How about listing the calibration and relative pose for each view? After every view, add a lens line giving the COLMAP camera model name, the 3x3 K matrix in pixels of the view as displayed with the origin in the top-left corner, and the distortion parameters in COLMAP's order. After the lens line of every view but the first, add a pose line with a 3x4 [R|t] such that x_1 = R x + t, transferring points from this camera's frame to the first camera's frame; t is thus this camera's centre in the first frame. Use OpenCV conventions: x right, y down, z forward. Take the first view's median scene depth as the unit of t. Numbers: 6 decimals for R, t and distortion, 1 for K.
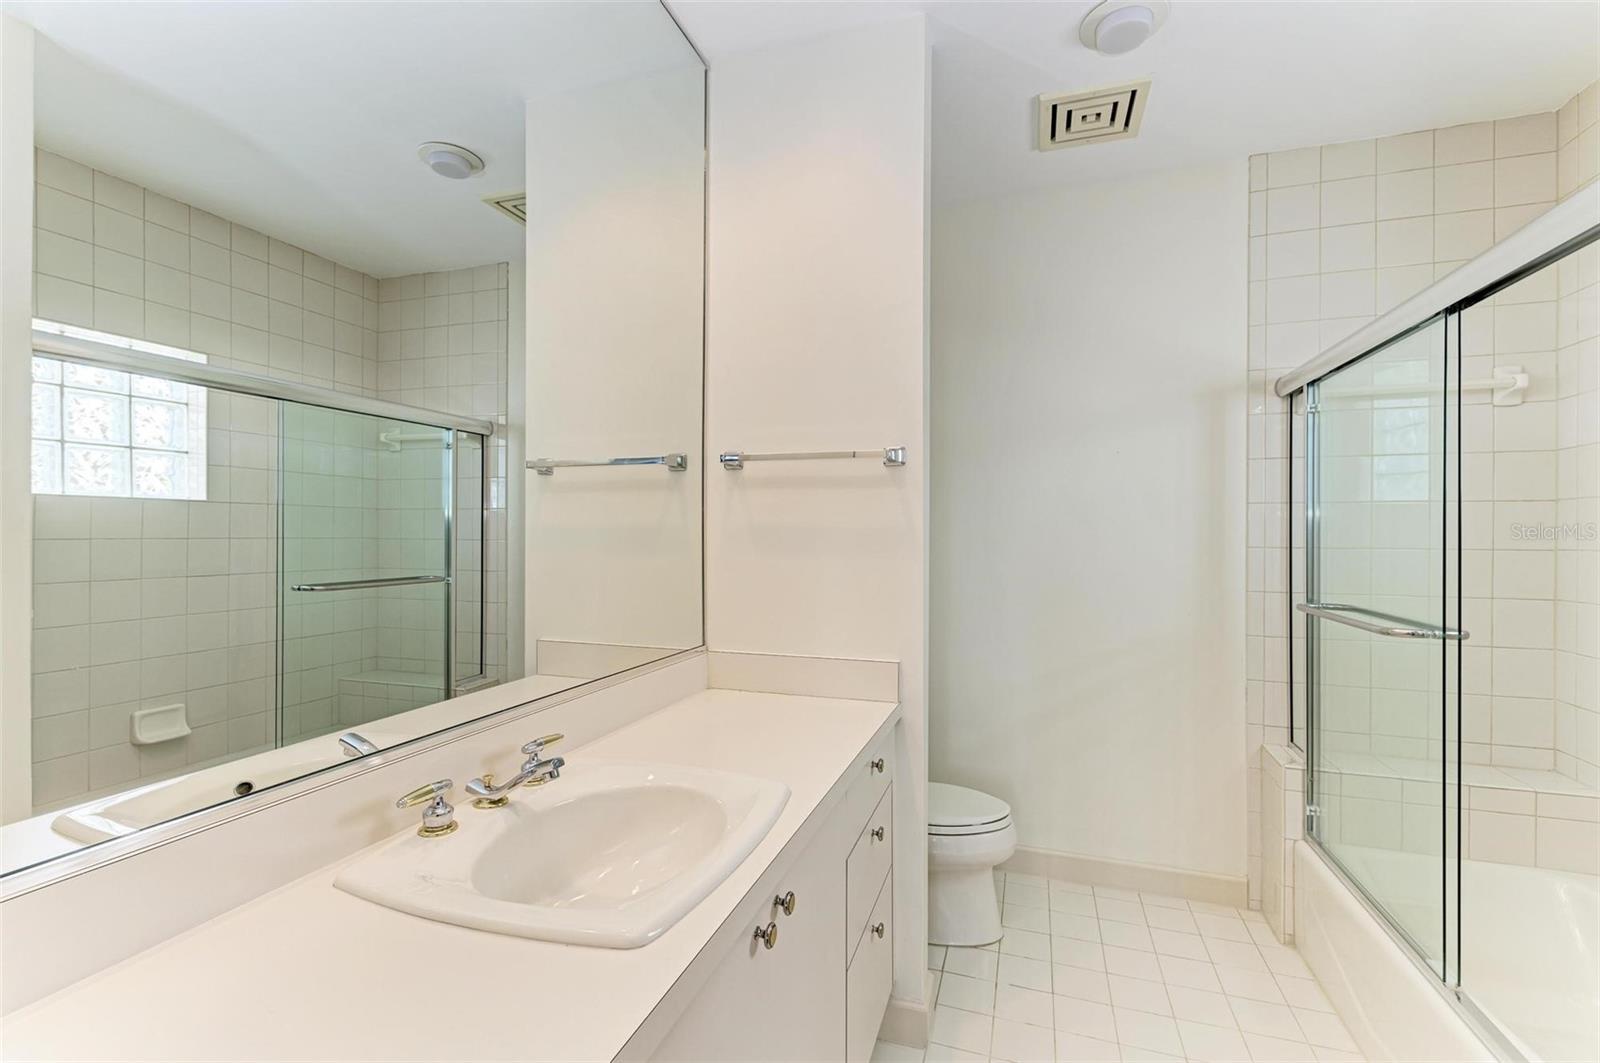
lens RADIAL K [[697.2, 0, 804.7], [0, 697.2, 535.2], [0, 0, 1]] dist [0.010634, -0.000476]
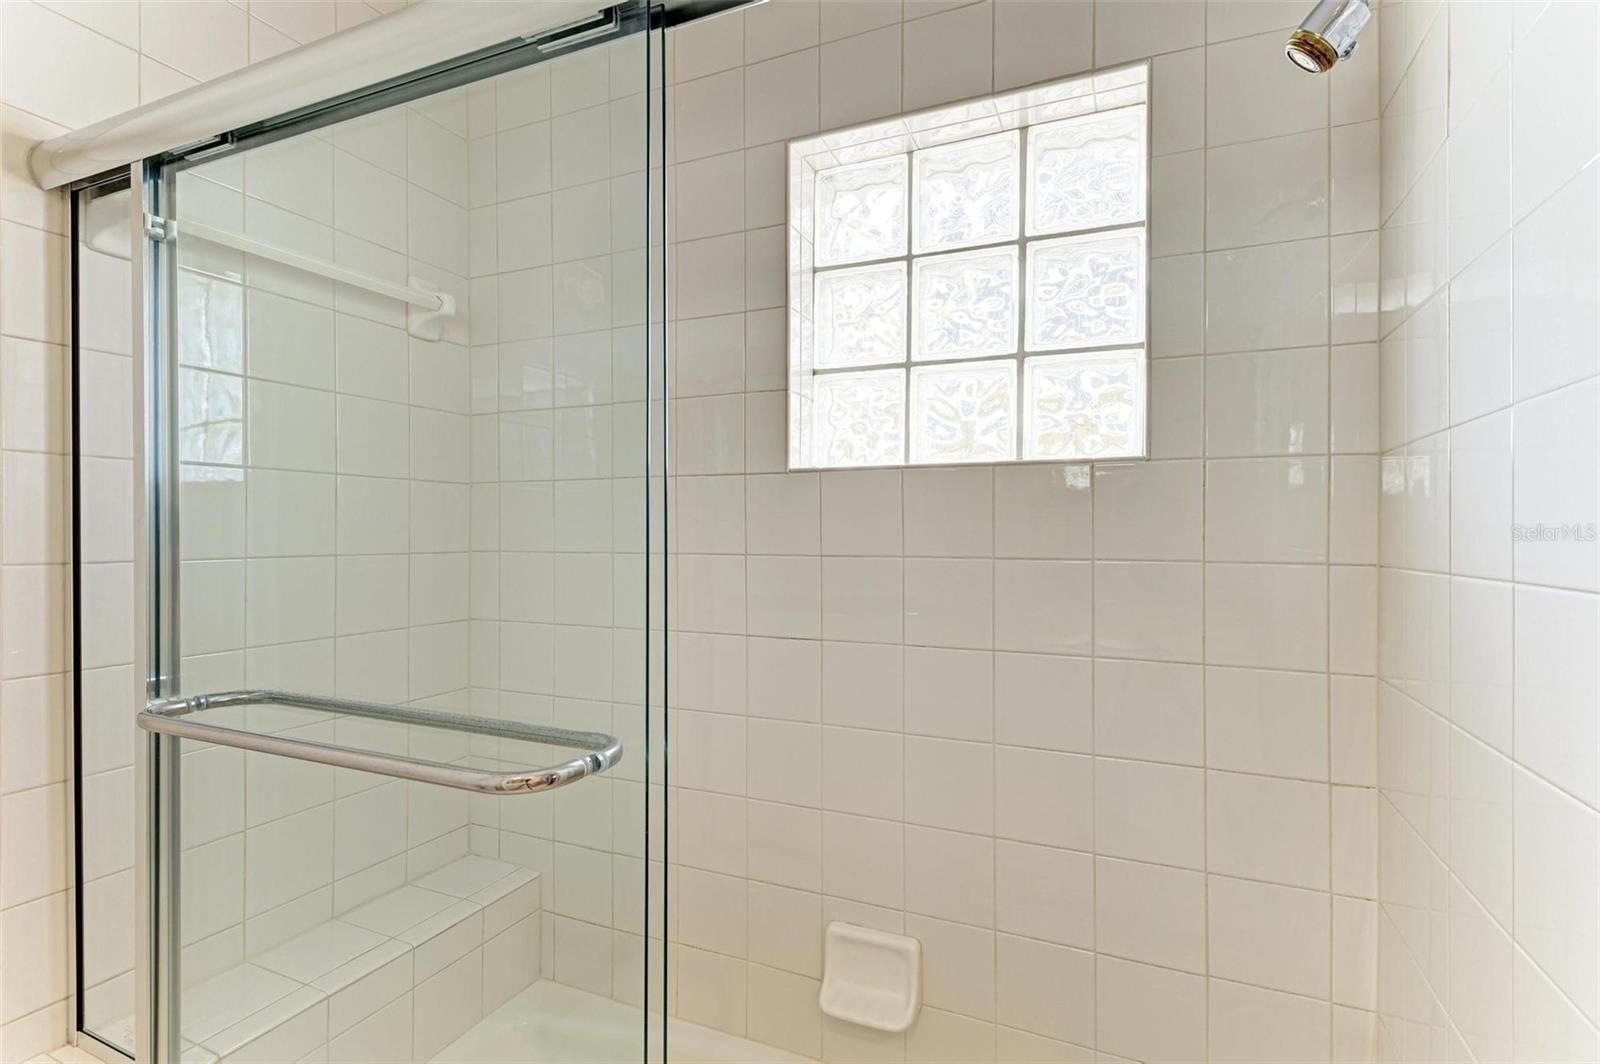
lens RADIAL K [[772.7, 0, 800.0], [0, 772.7, 532.0], [0, 0, 1]] dist [0.026316, 0.000080]
pose [[0.100826, -0.002977, 0.994900, 0.283847], [0.006316, 0.999977, 0.002352, 0.001621], [-0.994884, 0.006047, 0.100843, 0.552968]]
